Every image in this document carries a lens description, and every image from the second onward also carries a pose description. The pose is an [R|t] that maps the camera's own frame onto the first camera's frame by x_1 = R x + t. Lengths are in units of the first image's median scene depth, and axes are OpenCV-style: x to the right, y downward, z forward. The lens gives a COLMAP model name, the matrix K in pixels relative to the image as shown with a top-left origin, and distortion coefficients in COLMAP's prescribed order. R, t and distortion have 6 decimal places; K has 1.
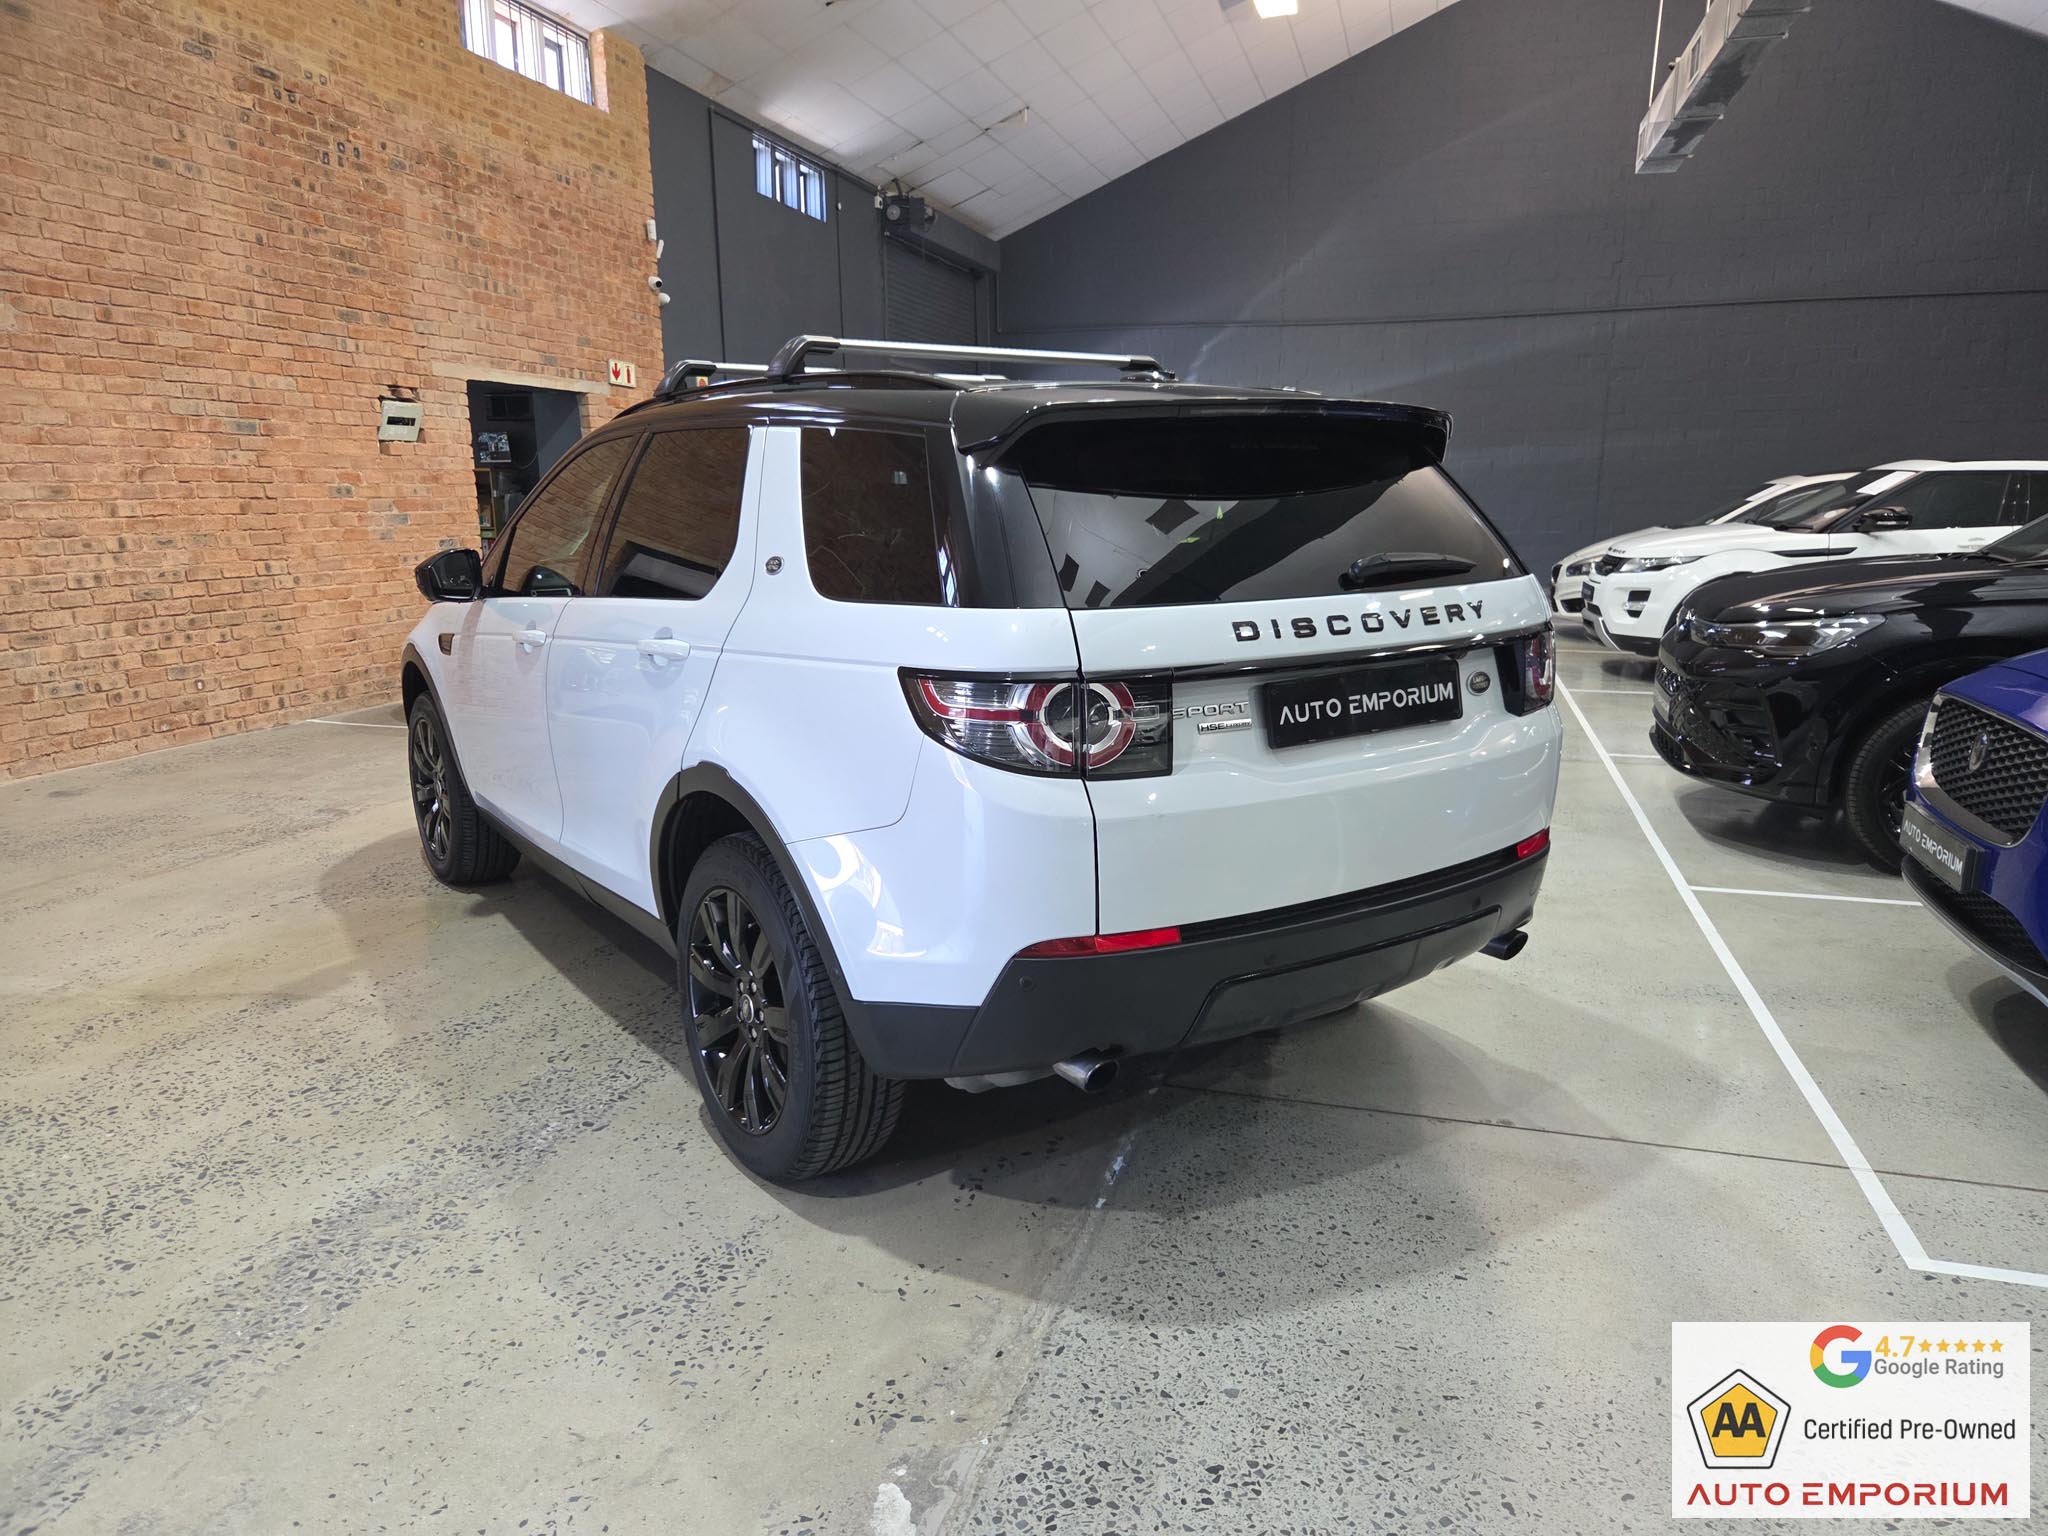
lens RADIAL K [[1374.7, 0, 1029.4], [0, 1374.7, 788.2], [0, 0, 1]] dist [0.058160, -0.049675]
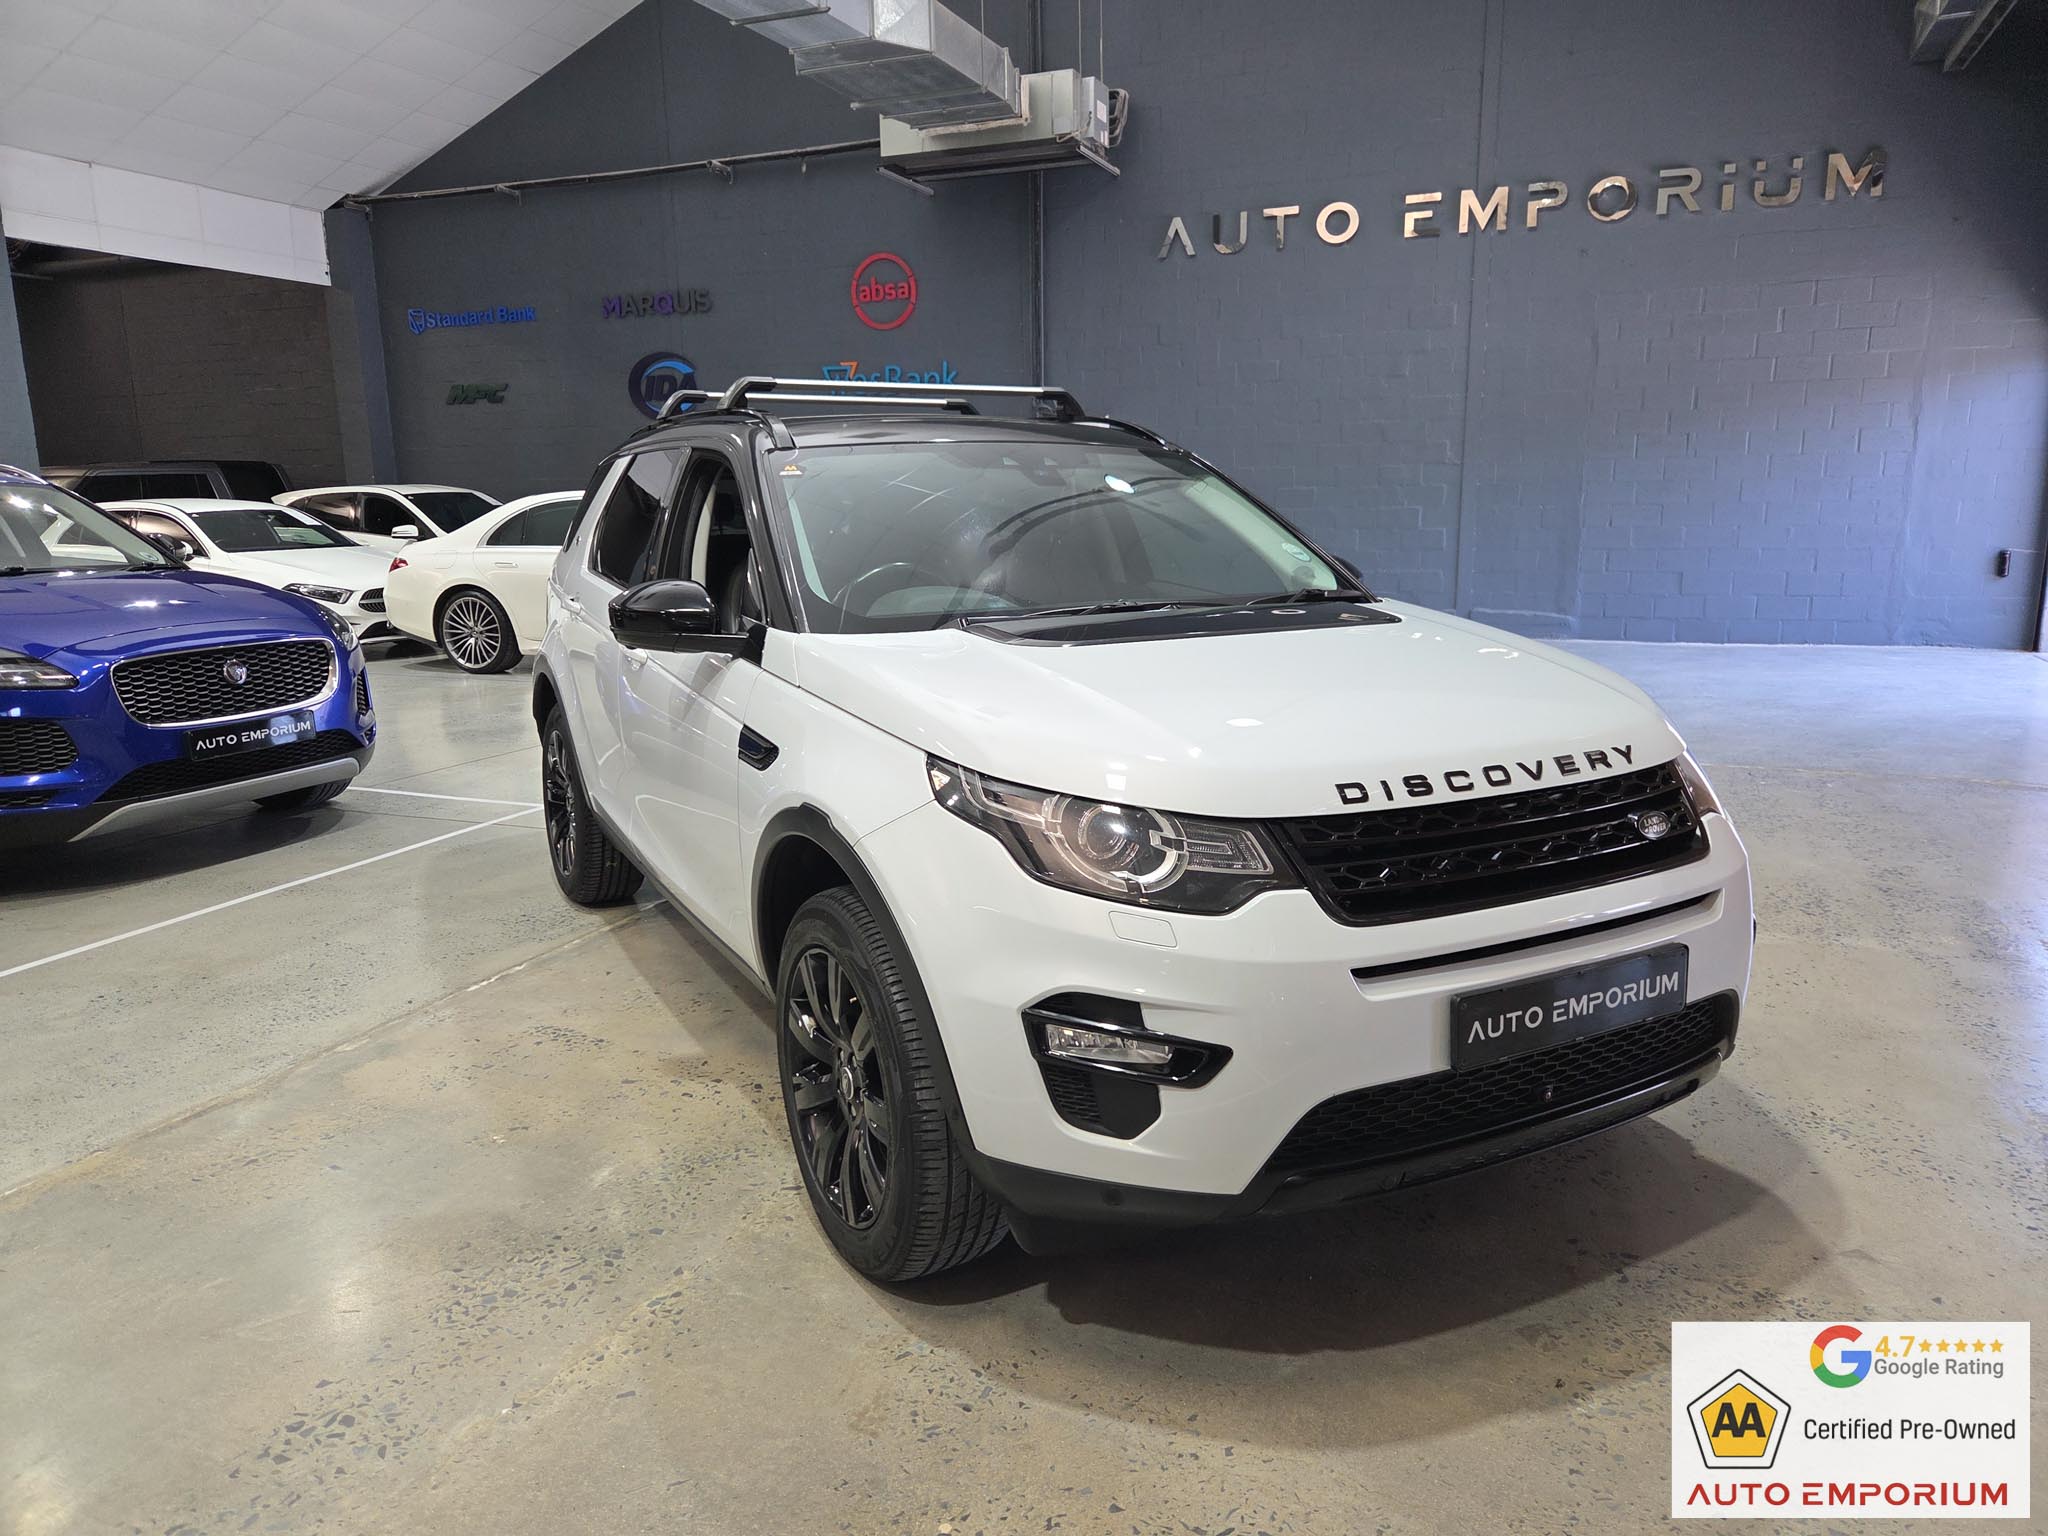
lens RADIAL K [[1368.2, 0, 1035.0], [0, 1368.2, 761.9], [0, 0, 1]] dist [0.056144, -0.046632]
pose [[-0.993814, -0.005789, 0.110903, -0.240881], [0.039071, 0.916571, 0.397958, -0.320926], [-0.103954, 0.399829, -0.910676, 1.461921]]
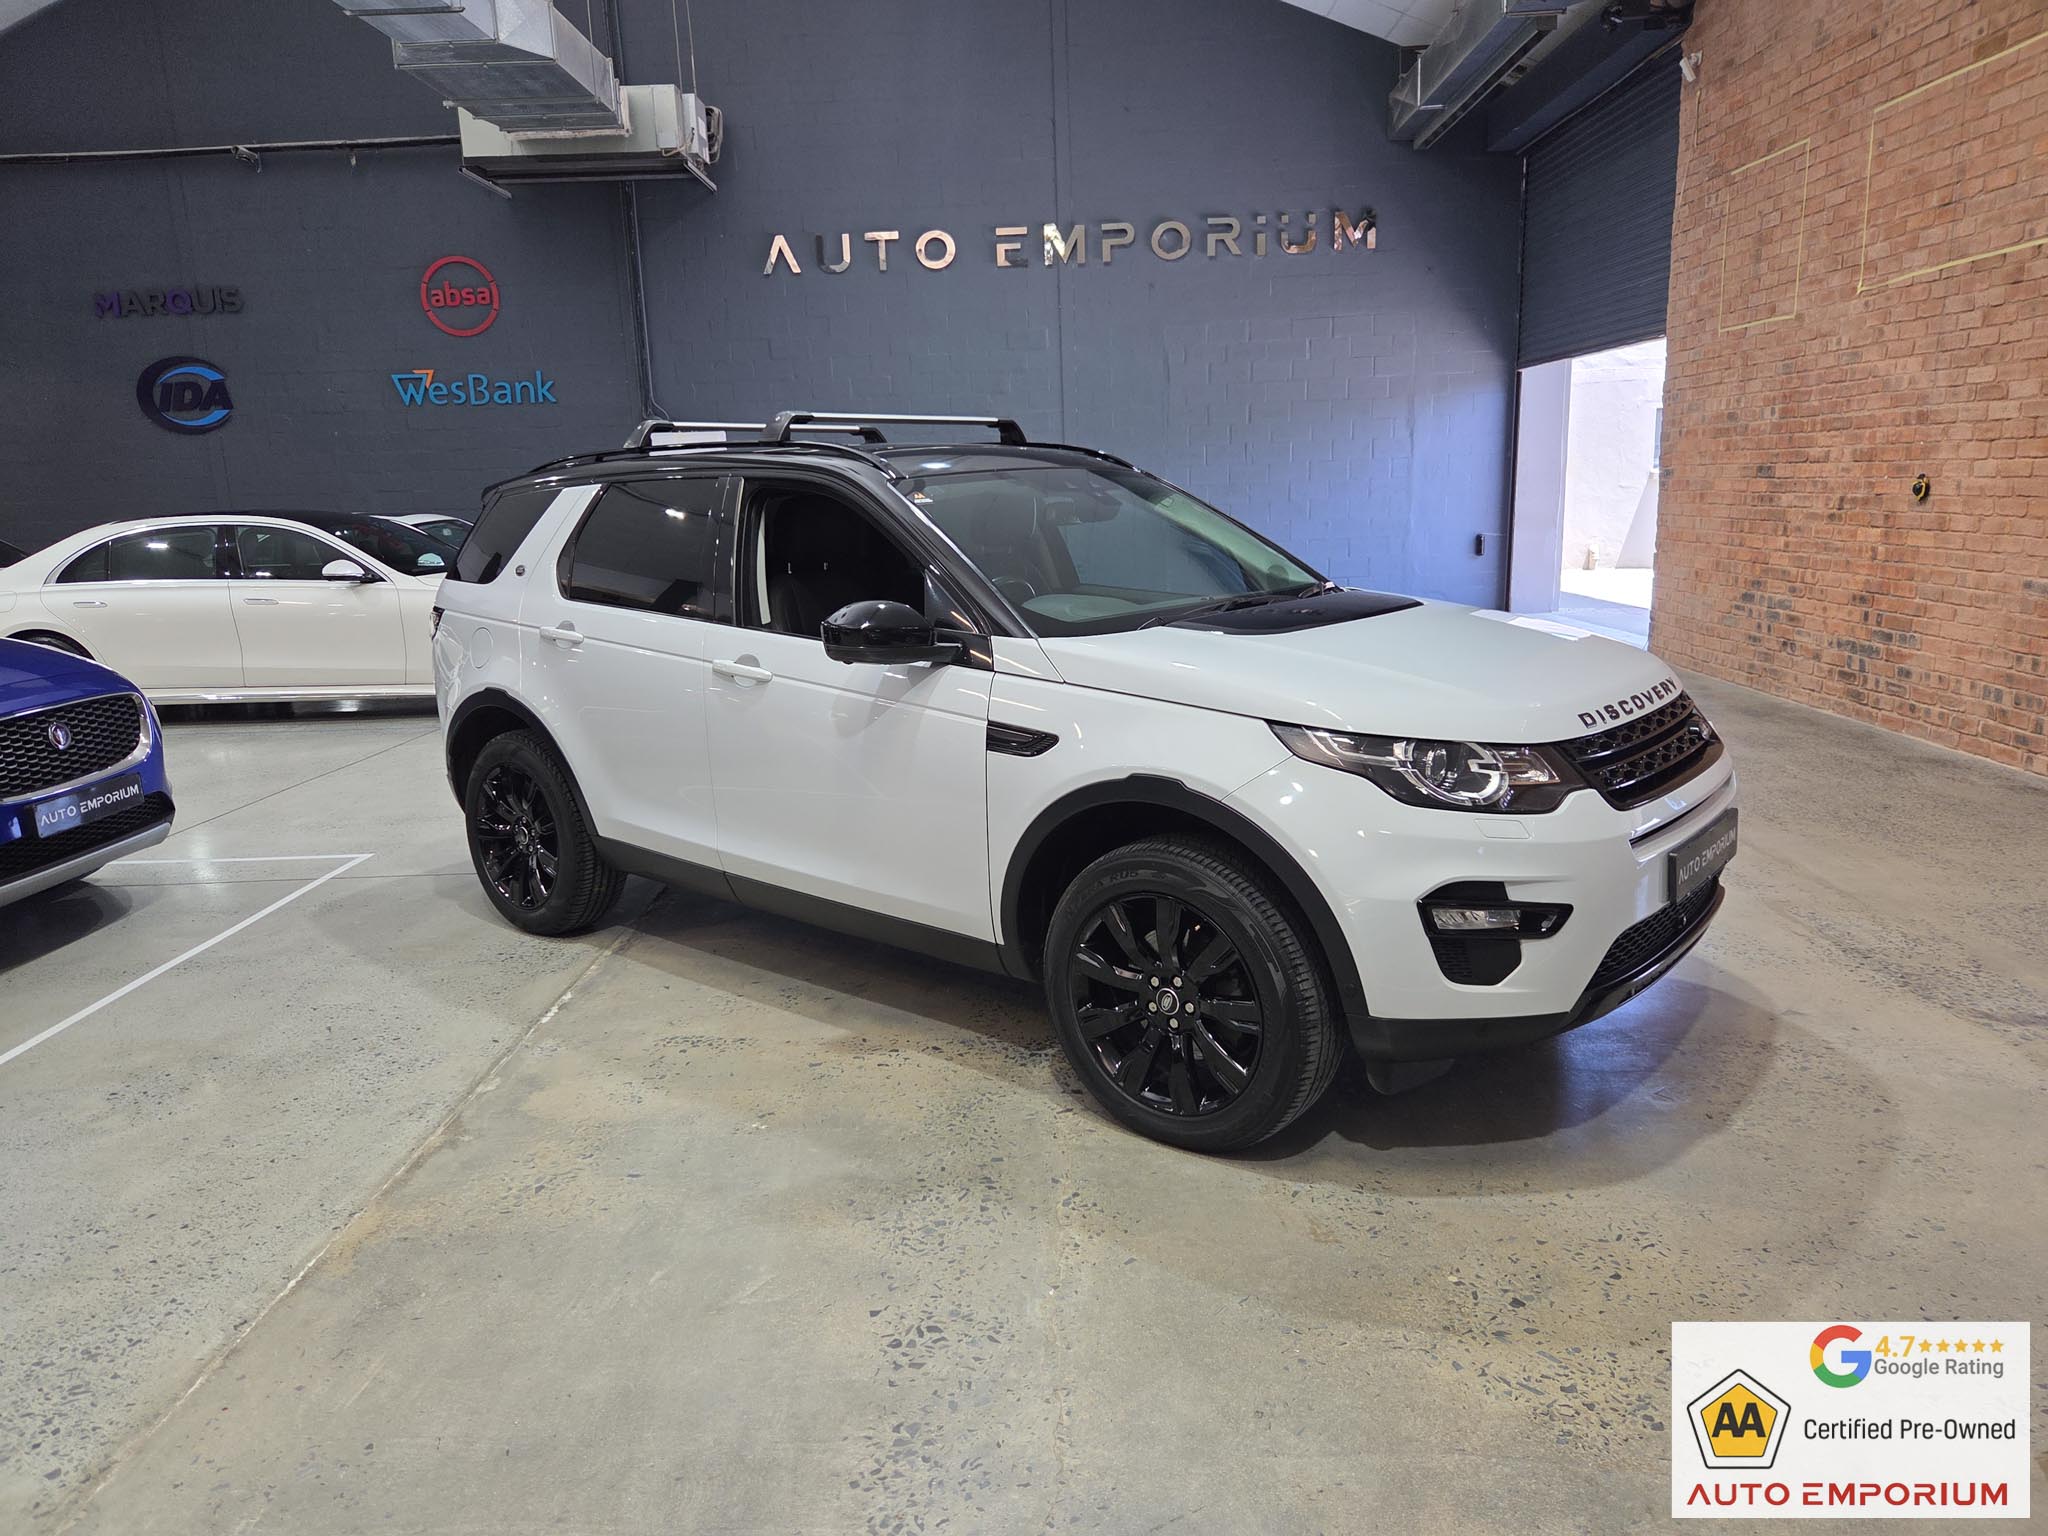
lens RADIAL K [[1368.8, 0, 1019.1], [0, 1368.8, 762.4], [0, 0, 1]] dist [0.057029, -0.046421]
pose [[-0.965652, 0.087522, -0.244657, 0.060191], [-0.017892, 0.916935, 0.398636, -0.353364], [0.259224, 0.389321, -0.883873, 1.533890]]
